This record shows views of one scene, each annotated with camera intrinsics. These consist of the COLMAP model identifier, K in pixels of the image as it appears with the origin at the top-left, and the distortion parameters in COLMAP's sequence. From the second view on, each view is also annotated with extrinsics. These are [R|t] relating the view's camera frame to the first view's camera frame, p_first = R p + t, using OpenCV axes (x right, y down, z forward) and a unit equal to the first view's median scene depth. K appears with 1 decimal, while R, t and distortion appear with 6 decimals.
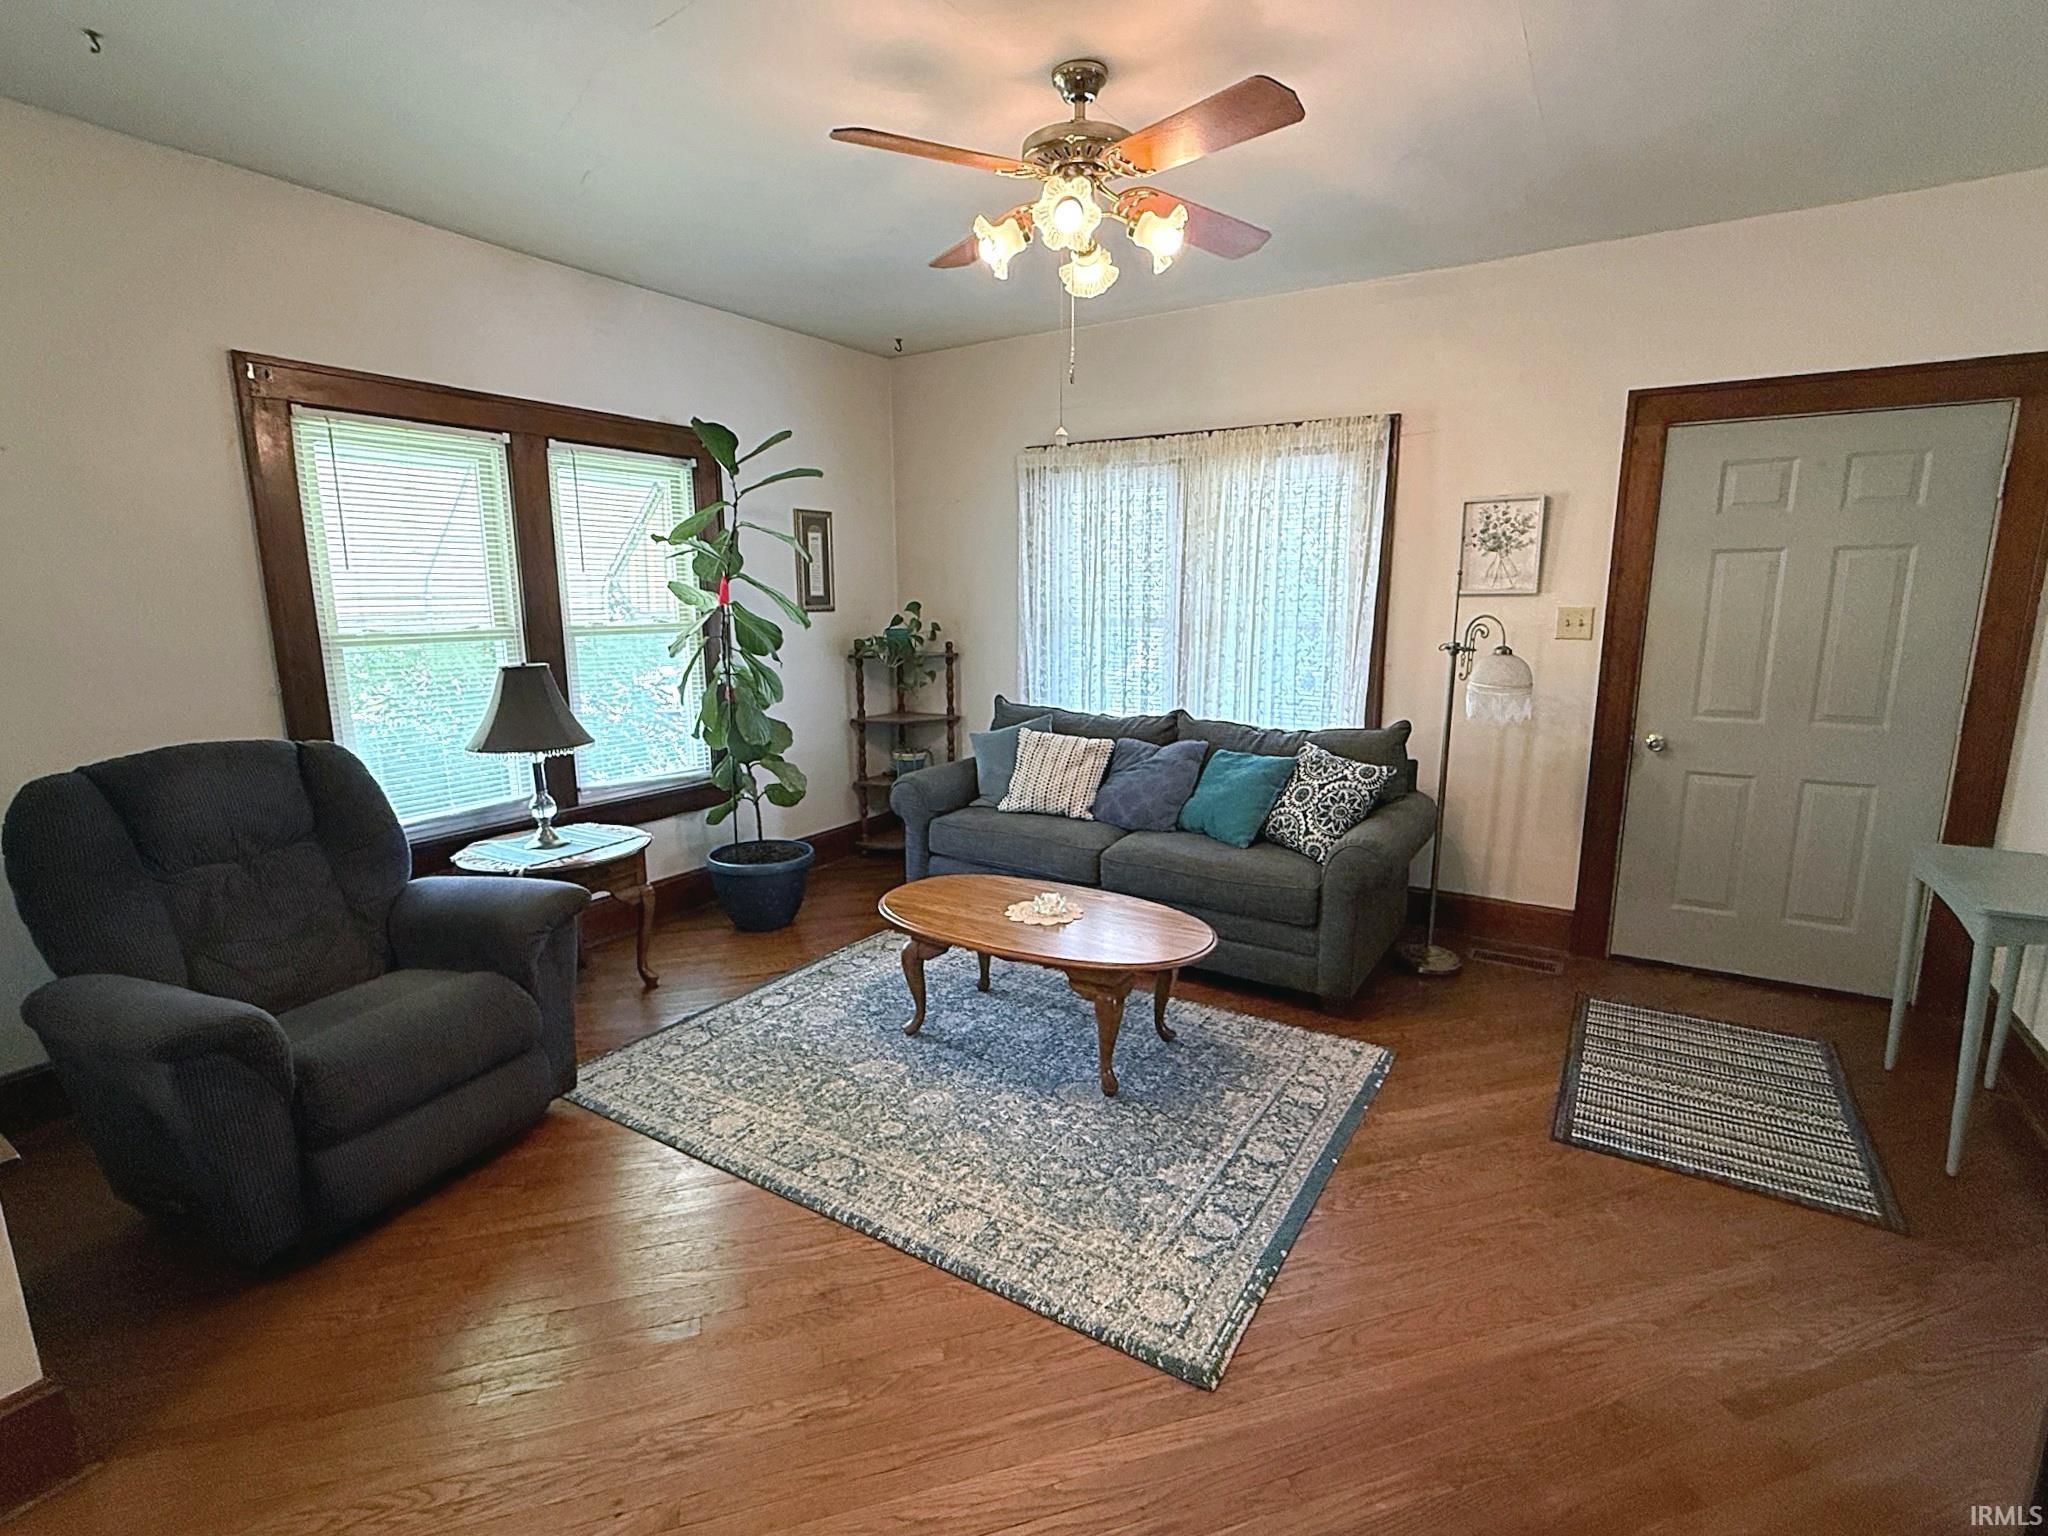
lens RADIAL K [[976.1, 0, 1010.4], [0, 976.1, 771.9], [0, 0, 1]] dist [-0.000511, 0.000648]
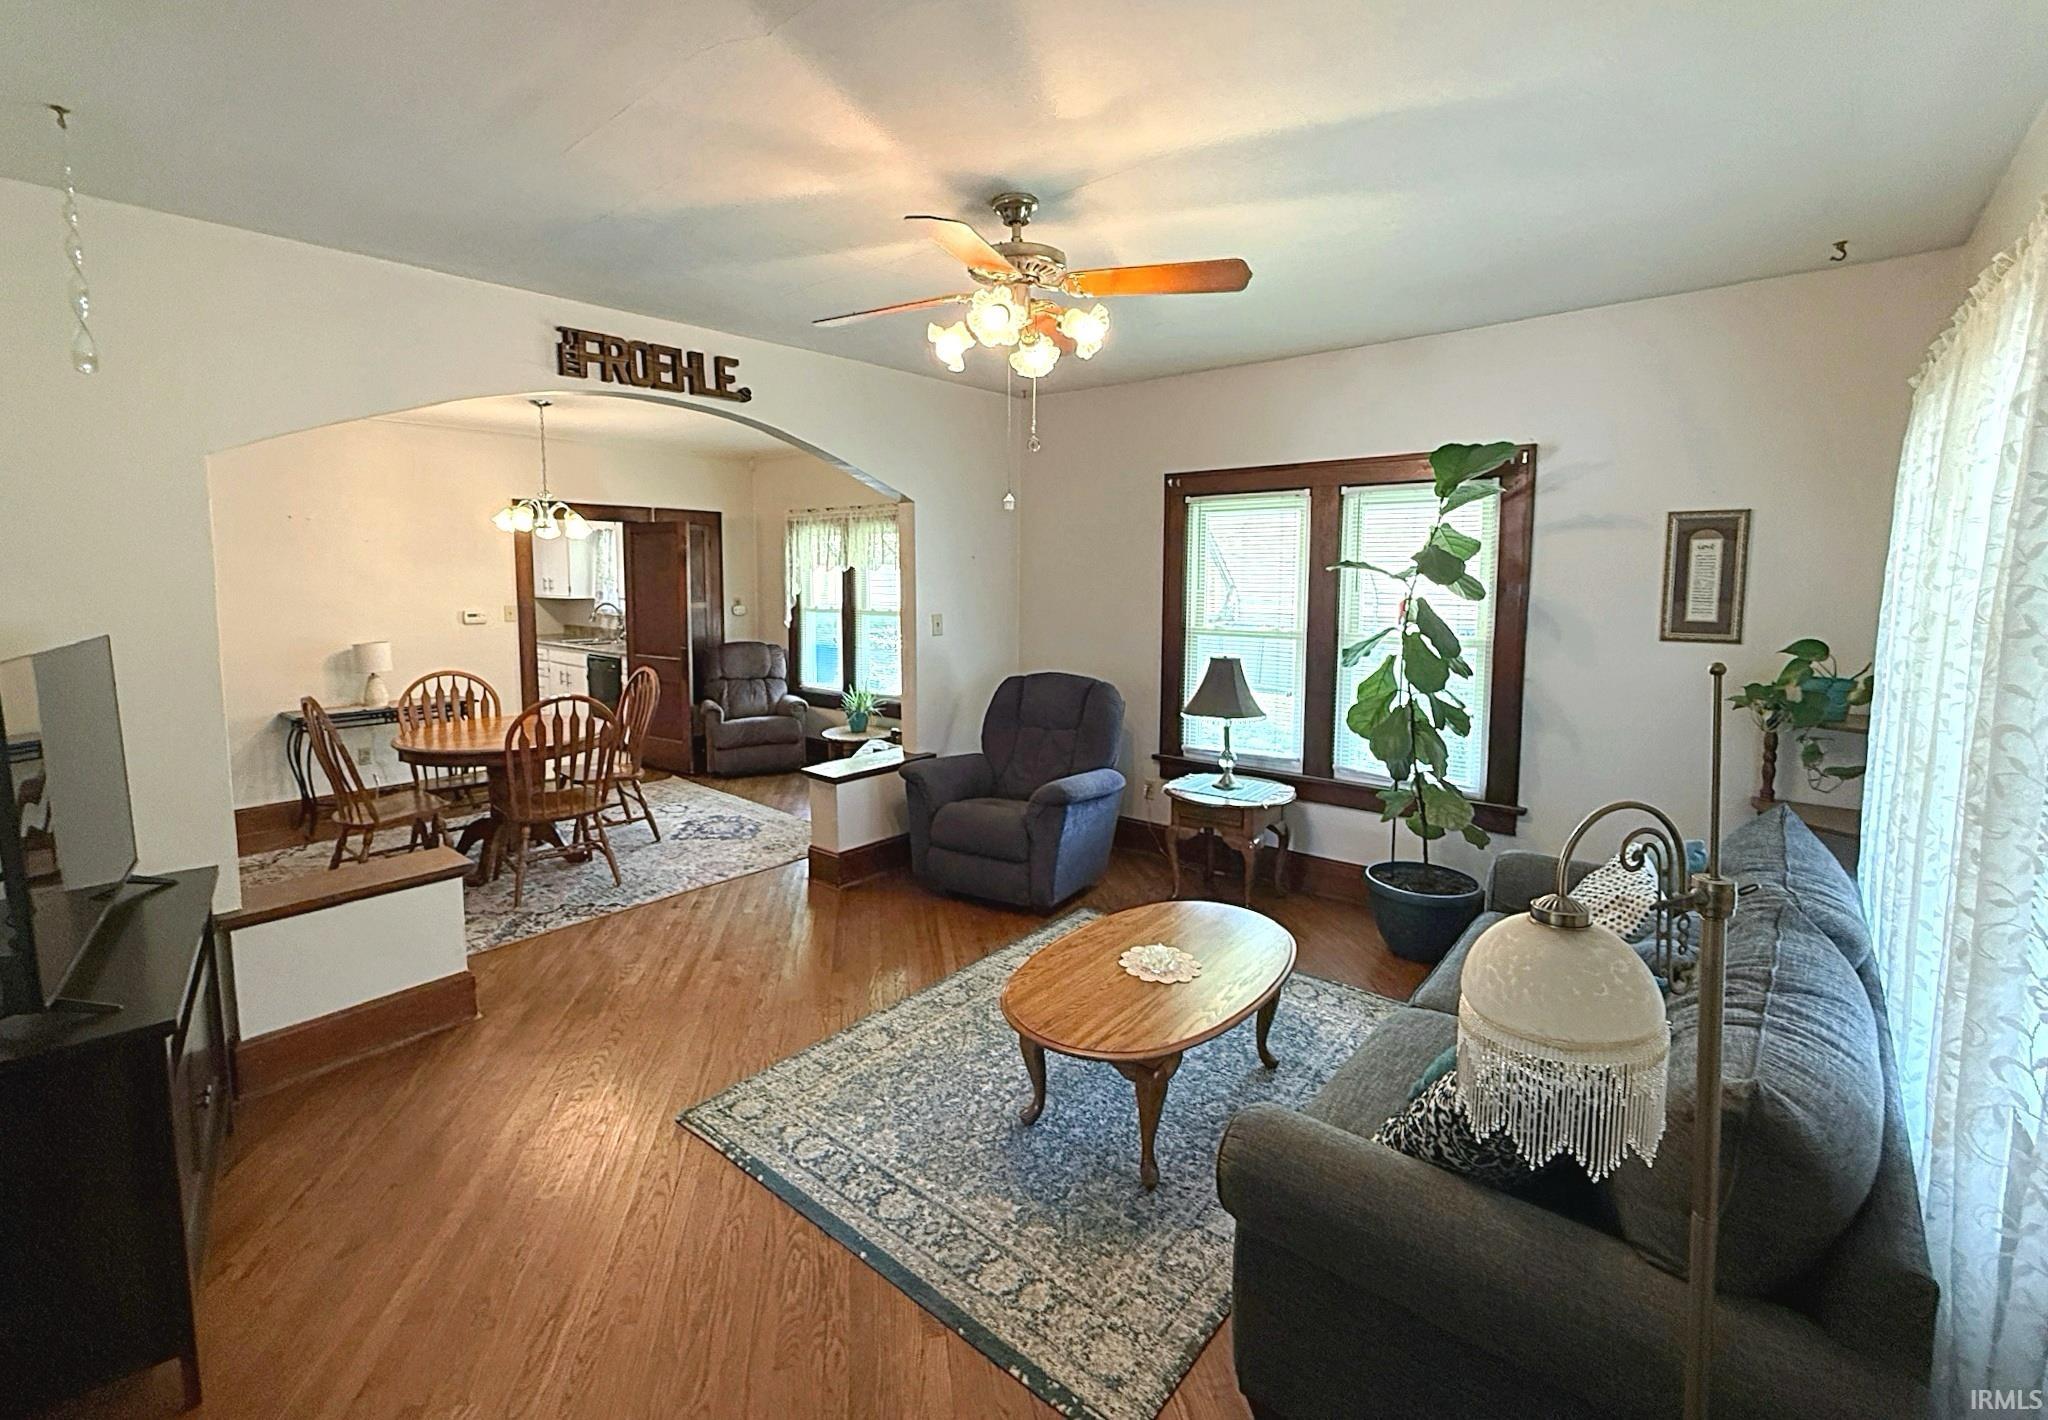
lens RADIAL K [[870.2, 0, 1011.2], [0, 870.2, 661.1], [0, 0, 1]] dist [-0.009170, 0.000025]
pose [[-0.121887, 0.102075, -0.987281, 0.733724], [-0.180548, 0.975822, 0.123180, -0.189057], [0.975985, 0.193265, -0.100510, 0.764403]]
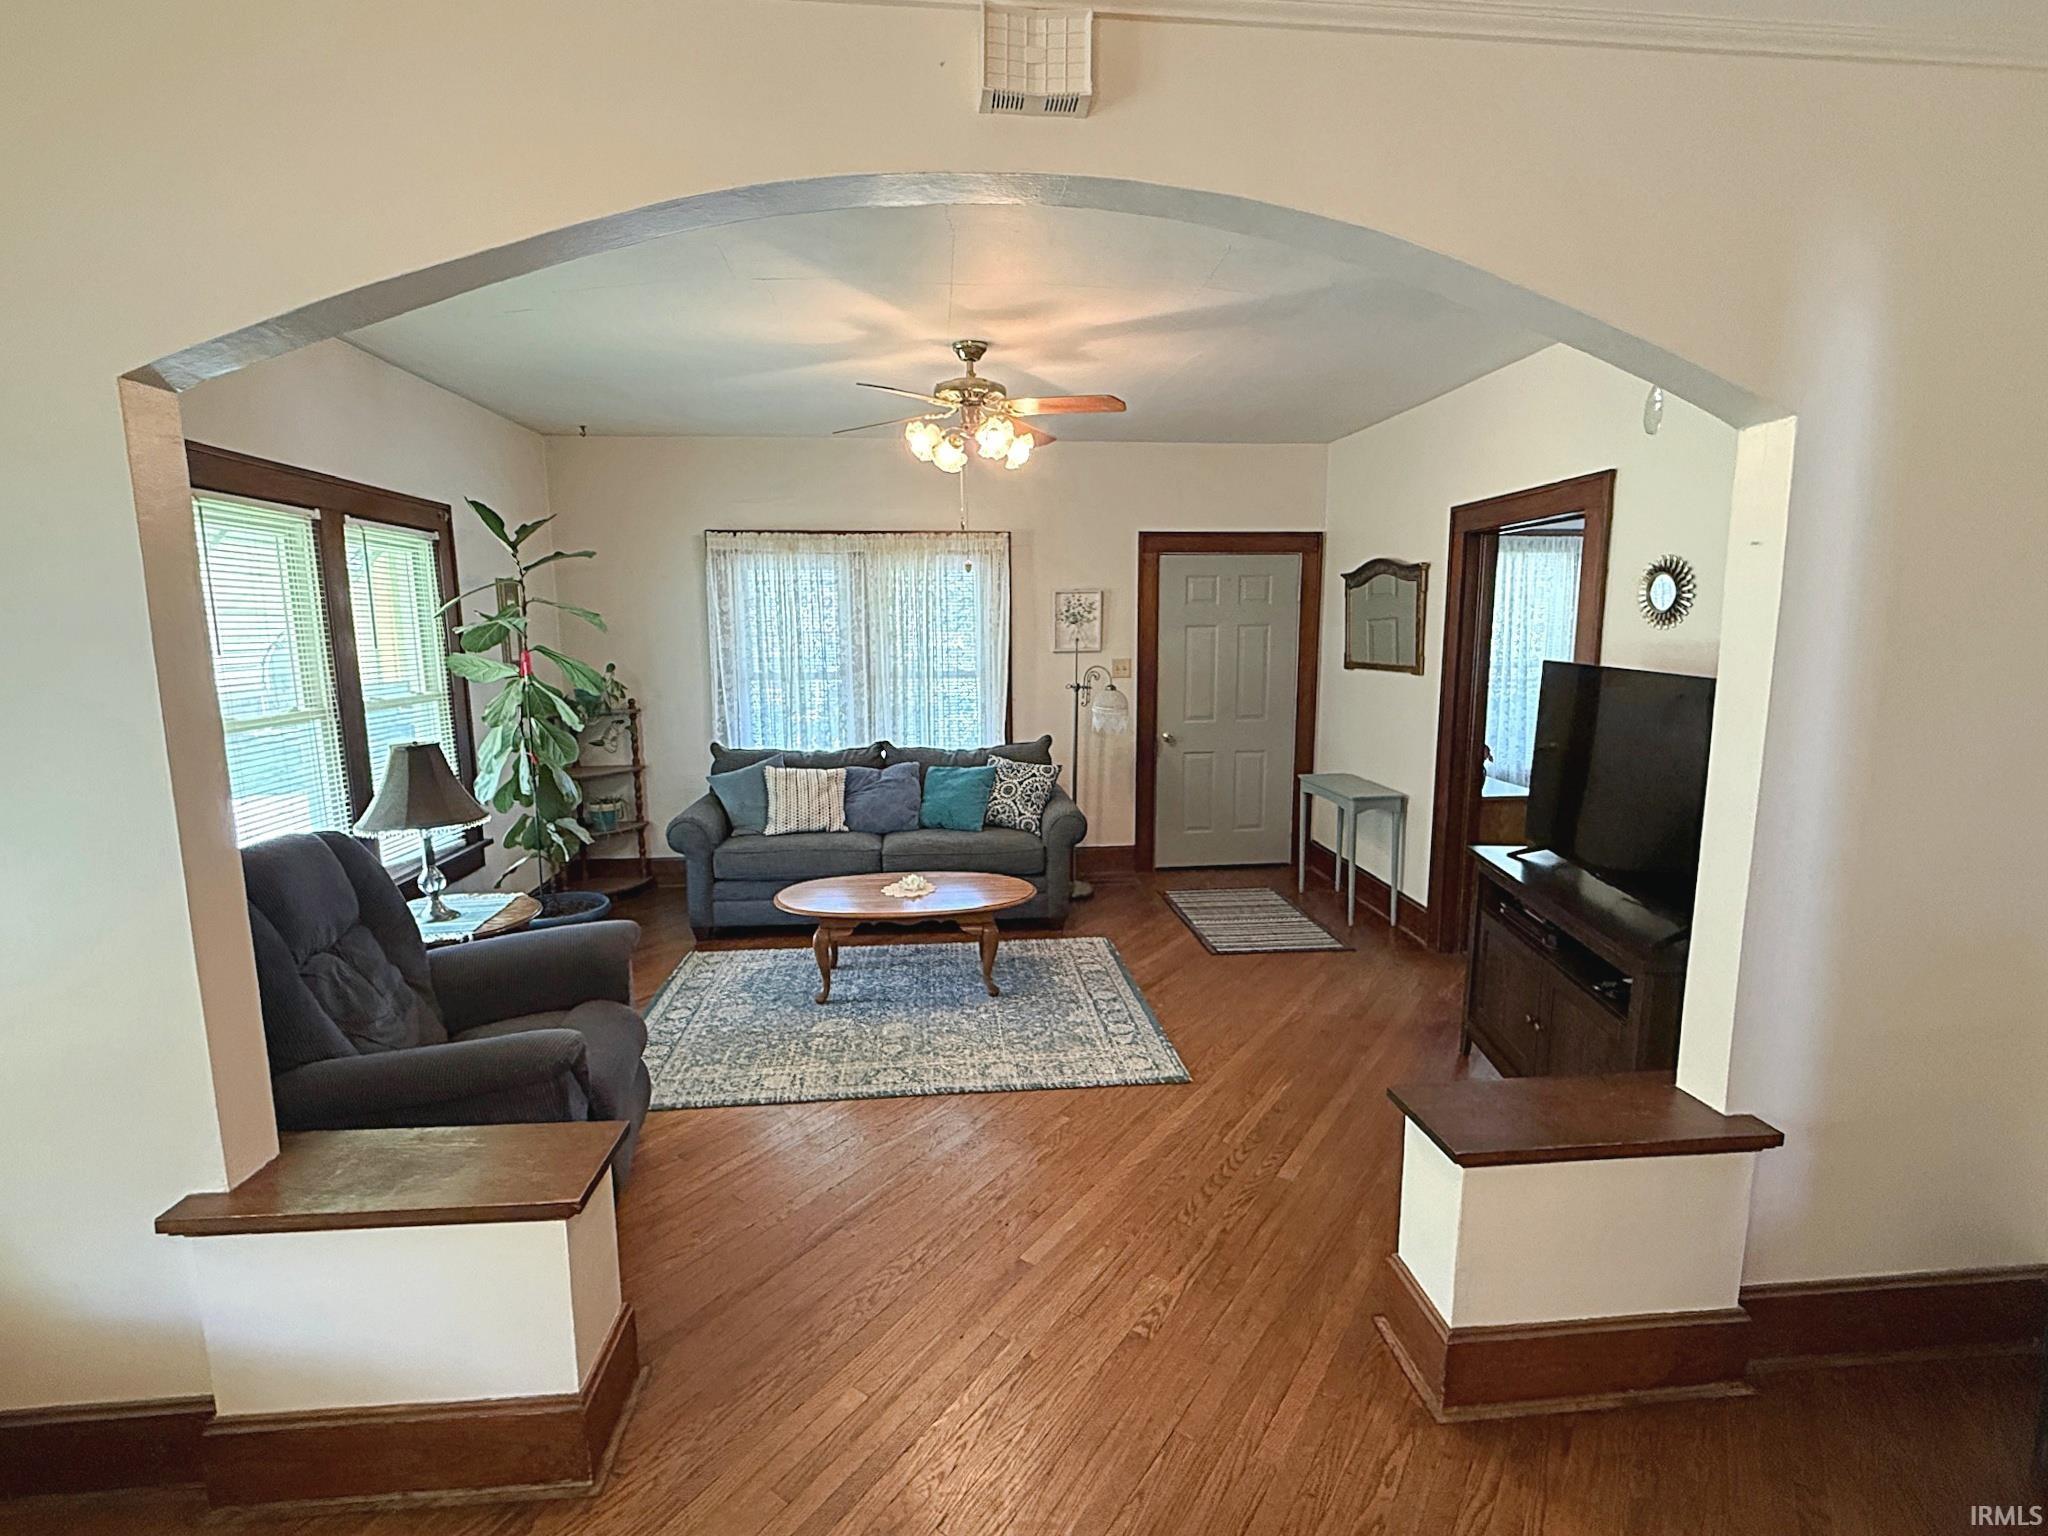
lens RADIAL K [[976.1, 0, 1010.4], [0, 976.1, 771.9], [0, 0, 1]] dist [-0.000511, 0.000648]
pose [[0.788459, -0.096262, 0.607508, -0.585049], [0.117835, 0.993023, 0.004415, -0.009789], [-0.603694, 0.068105, 0.794302, -0.172572]]
